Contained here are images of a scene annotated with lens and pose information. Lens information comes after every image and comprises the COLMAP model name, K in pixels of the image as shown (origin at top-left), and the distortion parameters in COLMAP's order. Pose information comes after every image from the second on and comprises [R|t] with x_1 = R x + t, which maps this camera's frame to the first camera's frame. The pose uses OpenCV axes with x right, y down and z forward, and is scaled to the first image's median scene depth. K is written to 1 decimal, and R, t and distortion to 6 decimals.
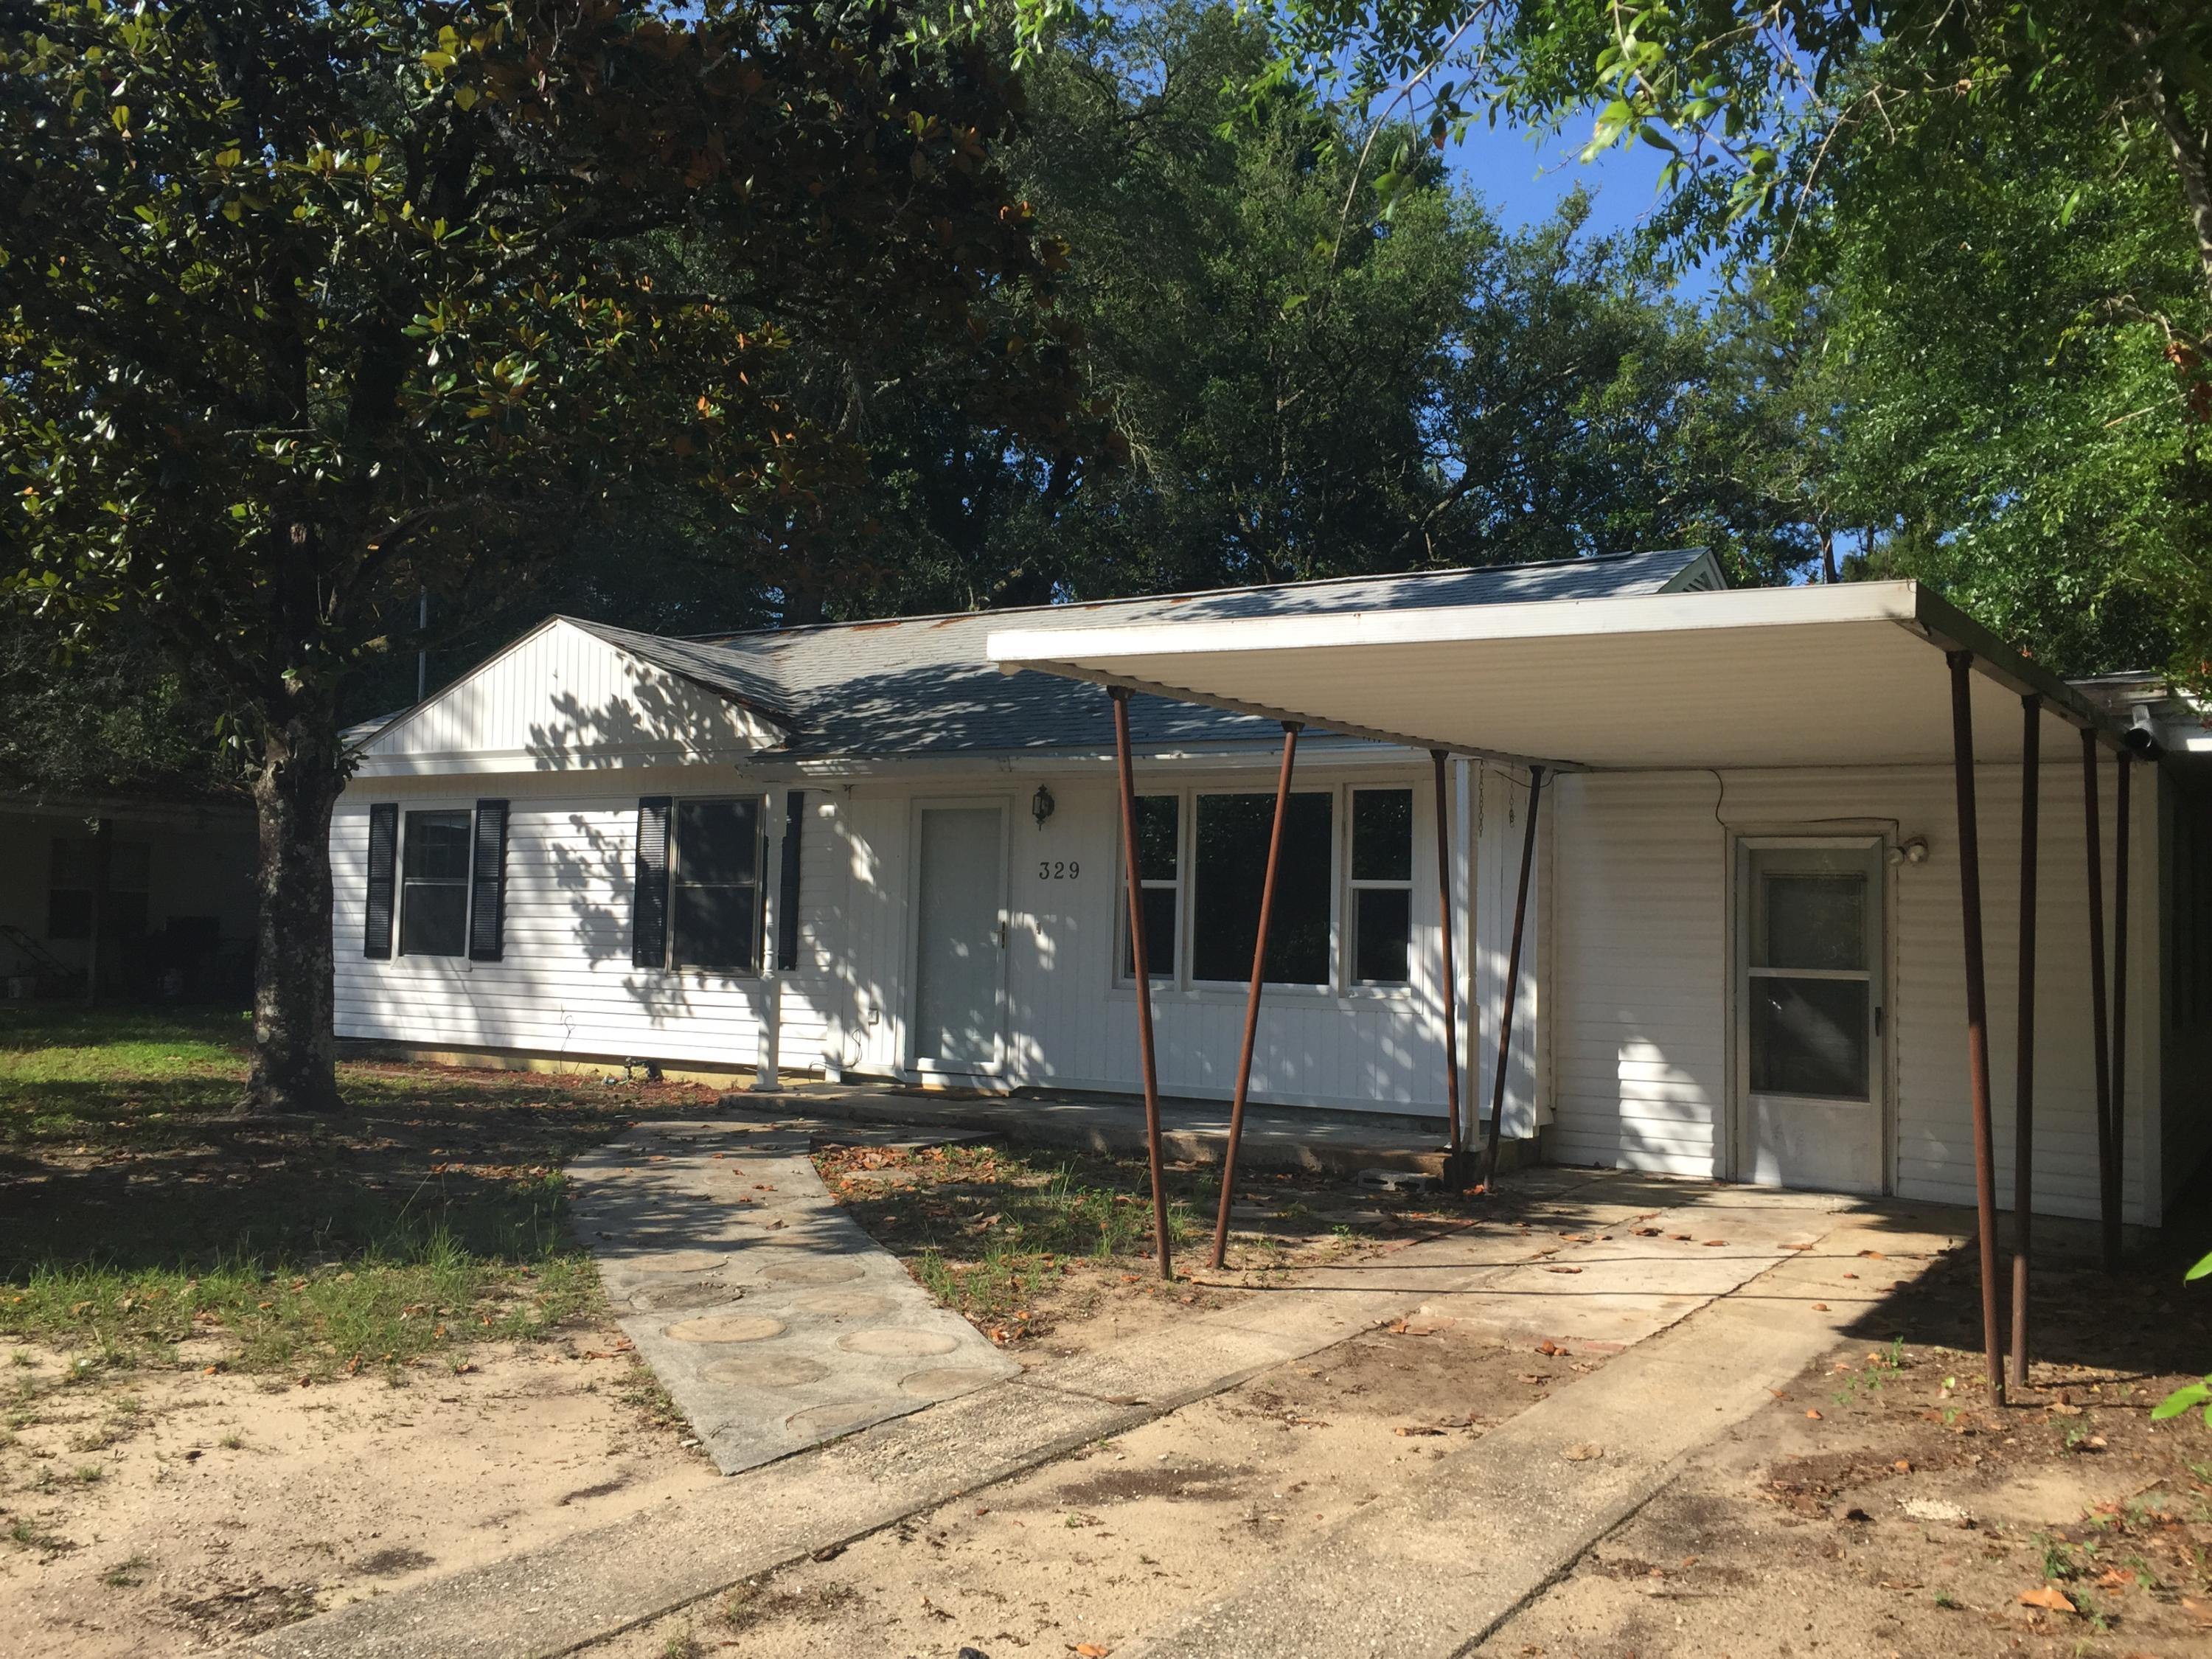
lens RADIAL K [[1884.2, 0, 1105.7], [0, 1884.2, 824.5], [0, 0, 1]] dist [0.046394, -0.017528]
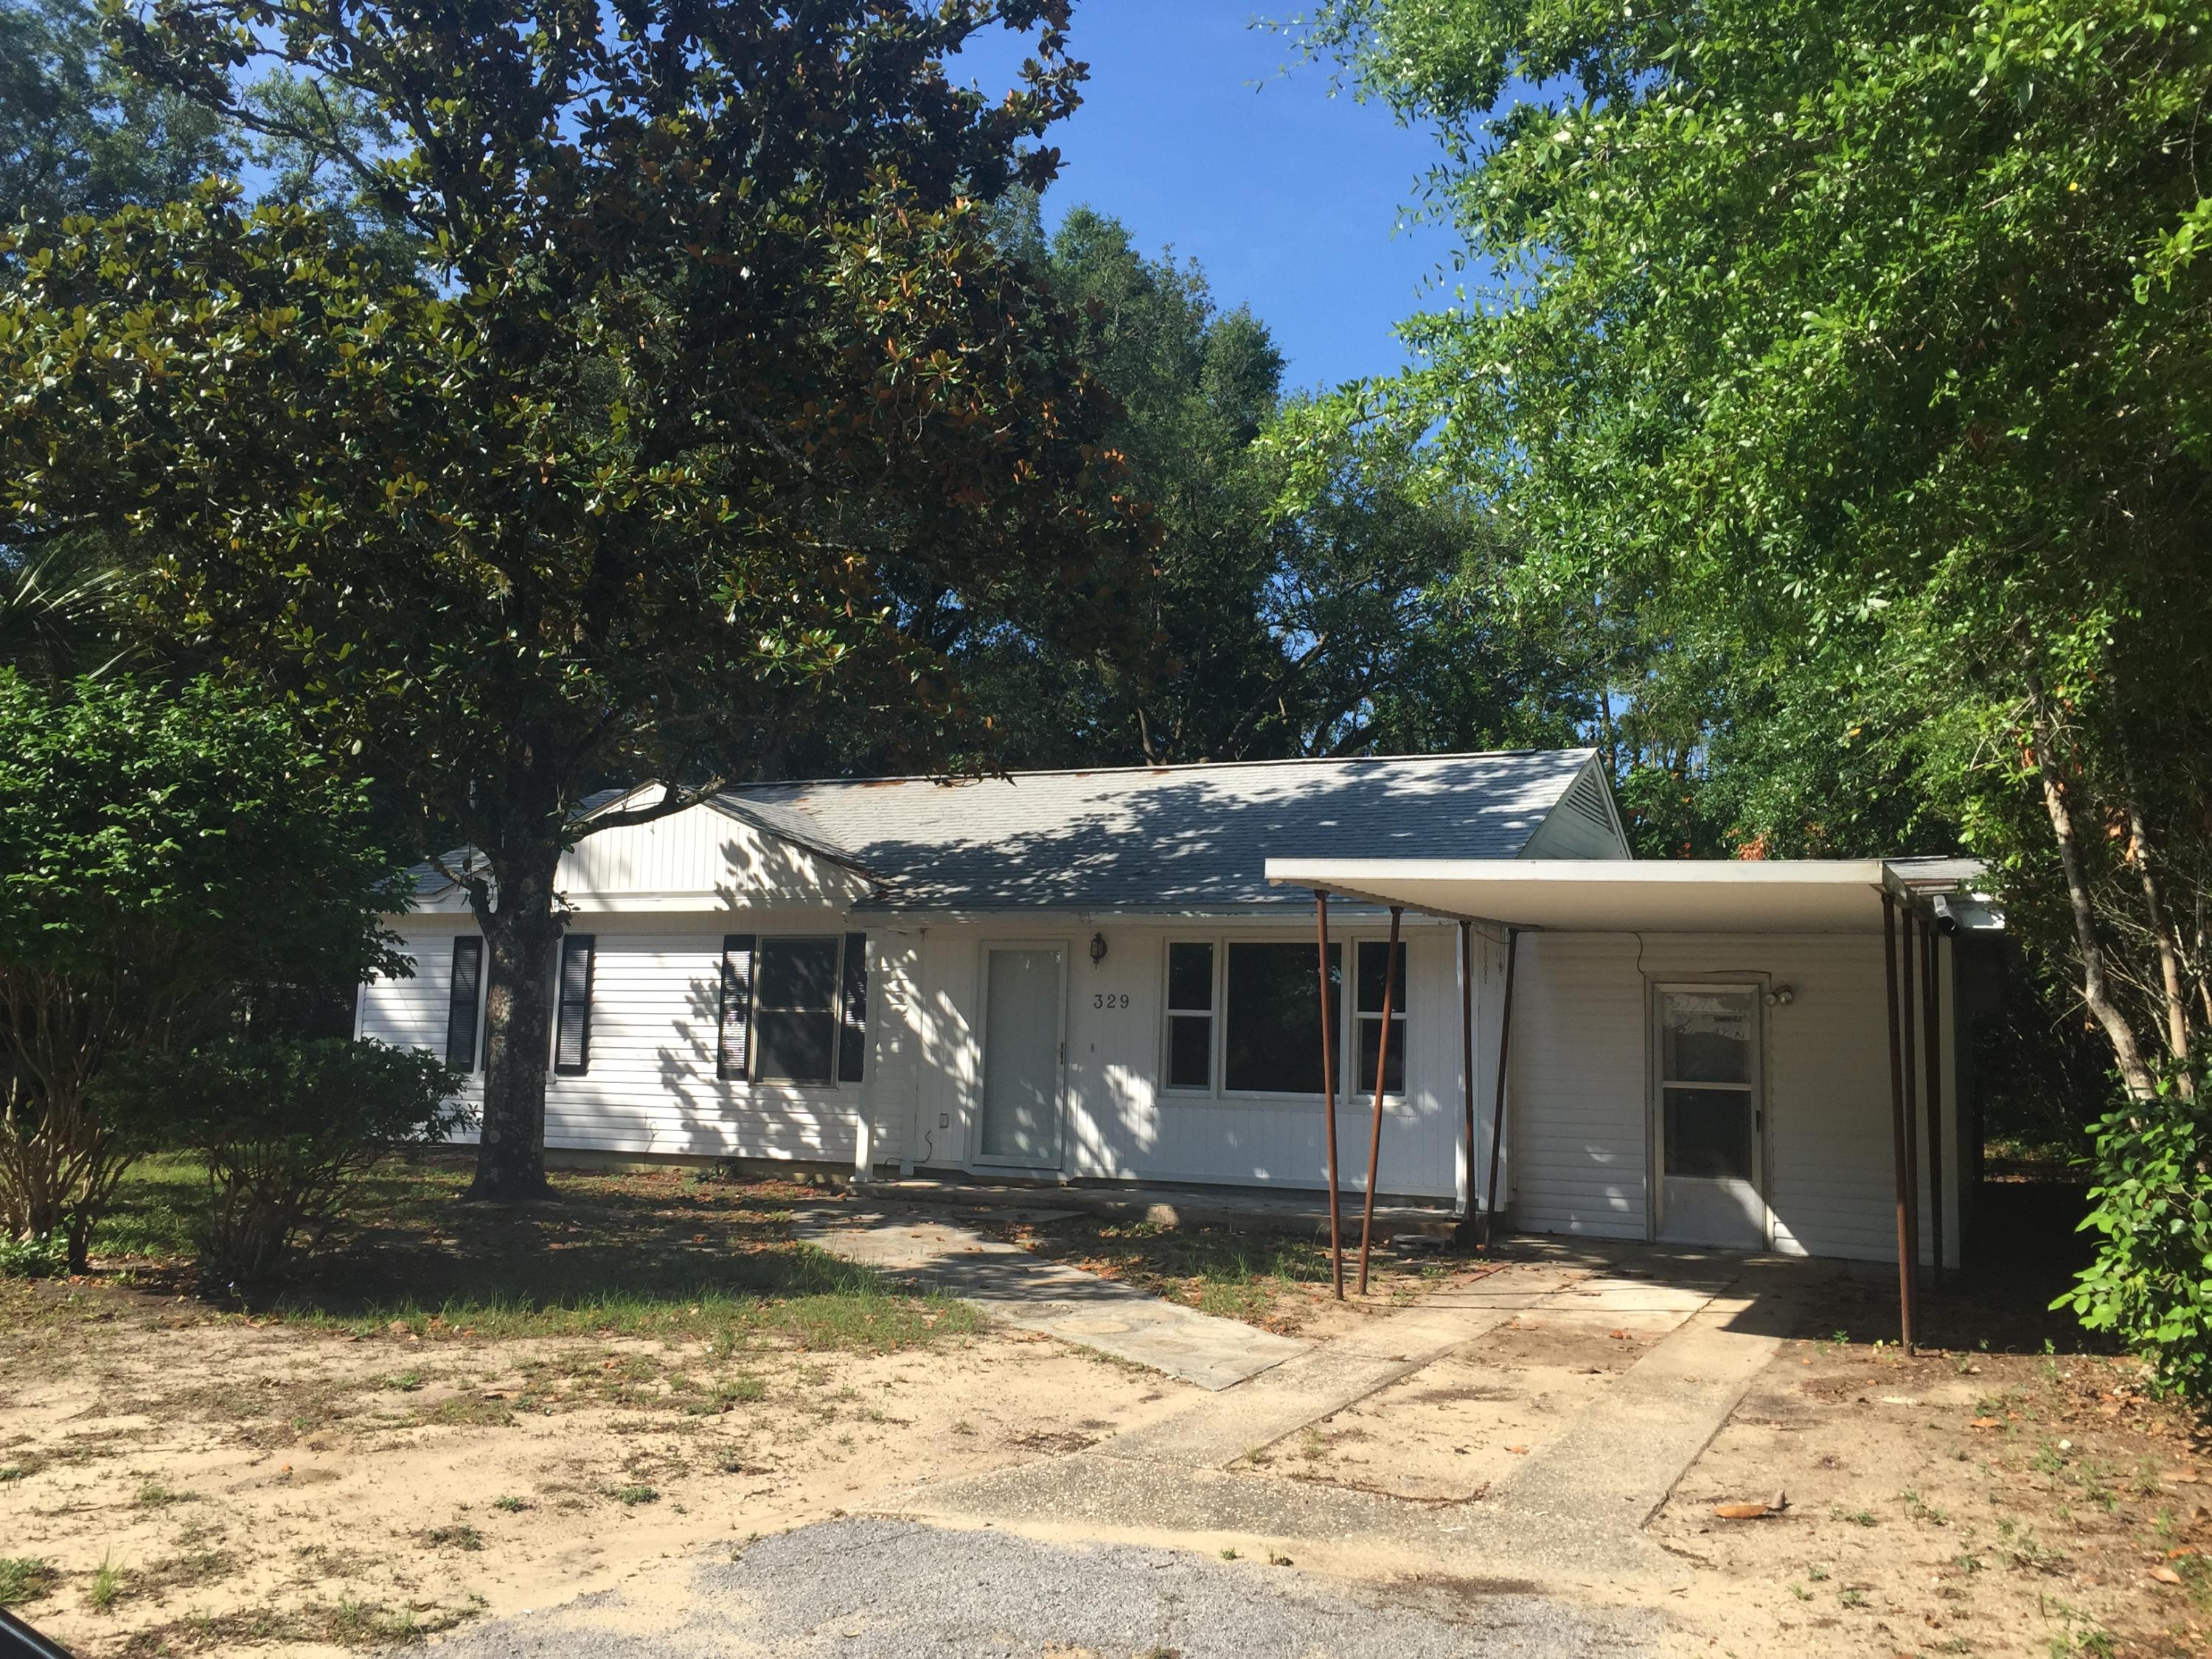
lens RADIAL K [[1884.2, 0, 1105.7], [0, 1884.2, 824.5], [0, 0, 1]] dist [0.046394, -0.017528]
pose [[0.991620, 0.016835, 0.128086, -0.207141], [-0.009521, 0.998300, -0.057508, -0.022669], [-0.128836, 0.055806, 0.990094, -0.263050]]
